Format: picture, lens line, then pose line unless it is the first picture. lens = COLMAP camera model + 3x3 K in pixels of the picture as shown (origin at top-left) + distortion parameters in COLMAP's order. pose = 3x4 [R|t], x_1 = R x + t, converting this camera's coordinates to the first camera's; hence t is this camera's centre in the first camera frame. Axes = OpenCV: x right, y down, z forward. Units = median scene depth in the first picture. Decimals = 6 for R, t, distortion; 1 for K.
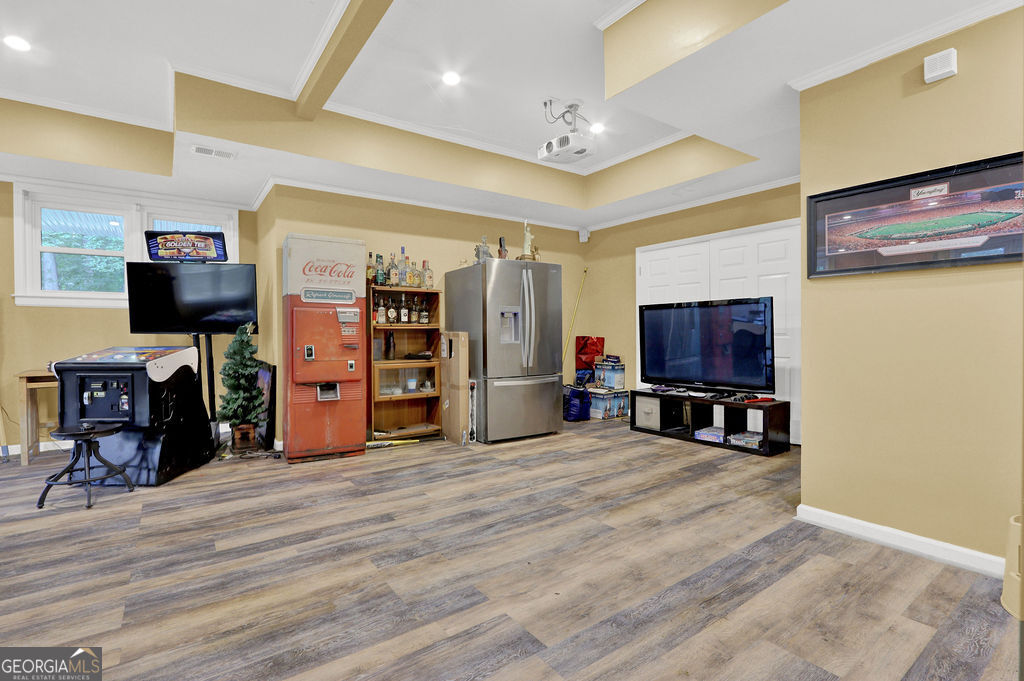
lens RADIAL K [[470.6, 0, 510.9], [0, 470.6, 335.6], [0, 0, 1]] dist [-0.009159, 0.000662]
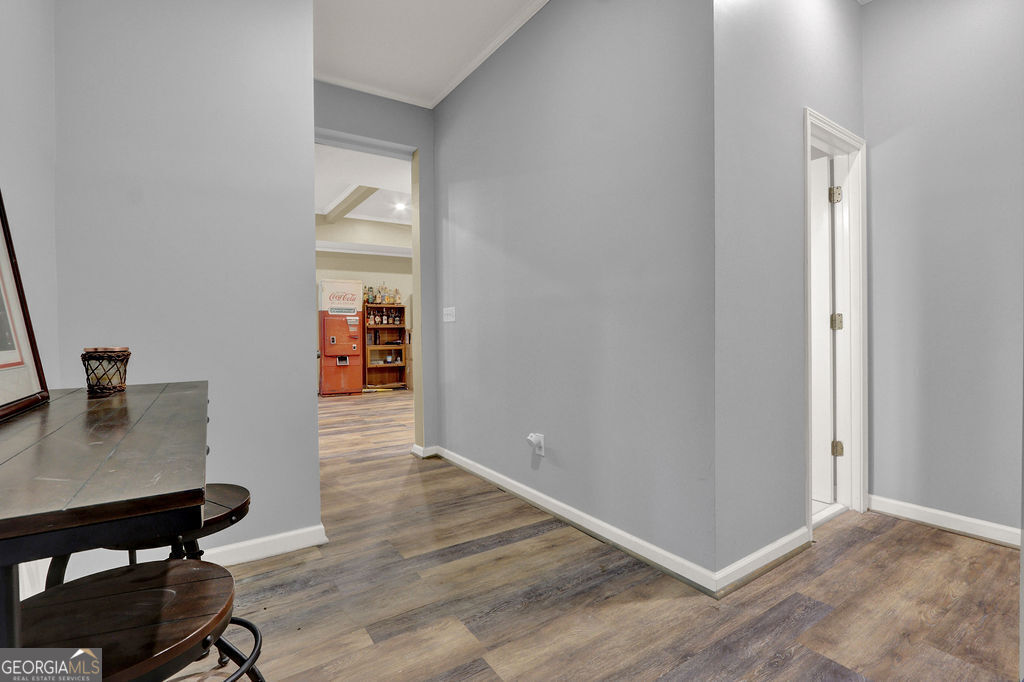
lens RADIAL K [[470.6, 0, 507.6], [0, 470.6, 332.1], [0, 0, 1]] dist [-0.009159, 0.000662]
pose [[0.999203, -0.003573, -0.039764, 0.354618], [0.003541, 0.999993, -0.000866, 0.006318], [0.039767, 0.000725, 0.999209, -0.873526]]
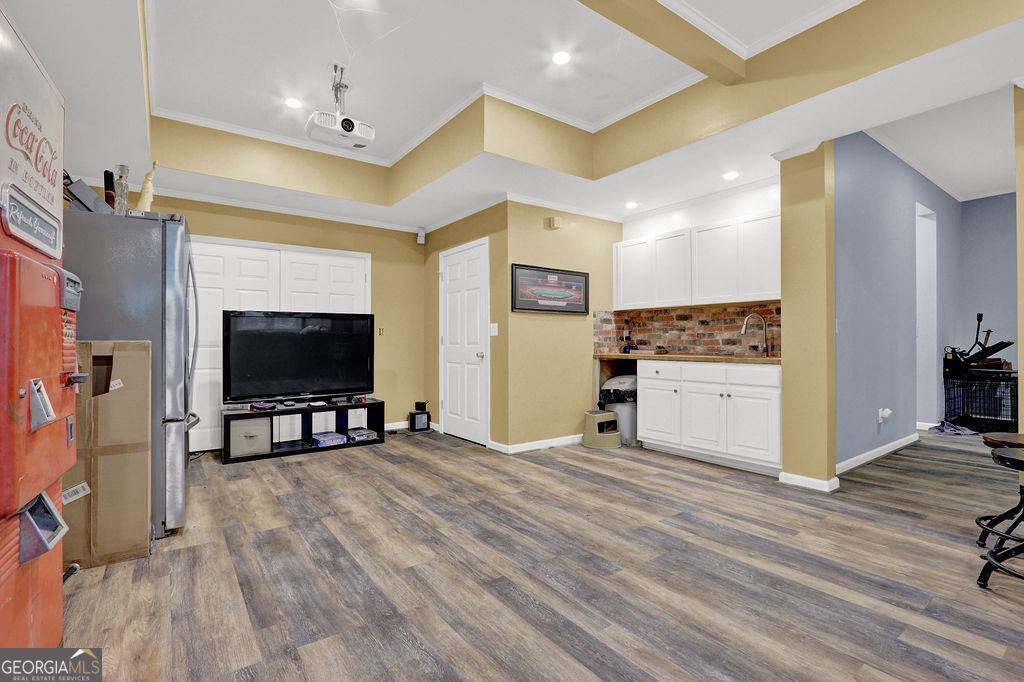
lens RADIAL K [[470.6, 0, 505.5], [0, 470.6, 347.3], [0, 0, 1]] dist [-0.009159, 0.000662]
pose [[-0.003649, -0.002149, 0.999991, -0.746899], [0.006122, 0.999979, 0.002171, 0.004018], [-0.999975, 0.006130, -0.003636, 0.718713]]
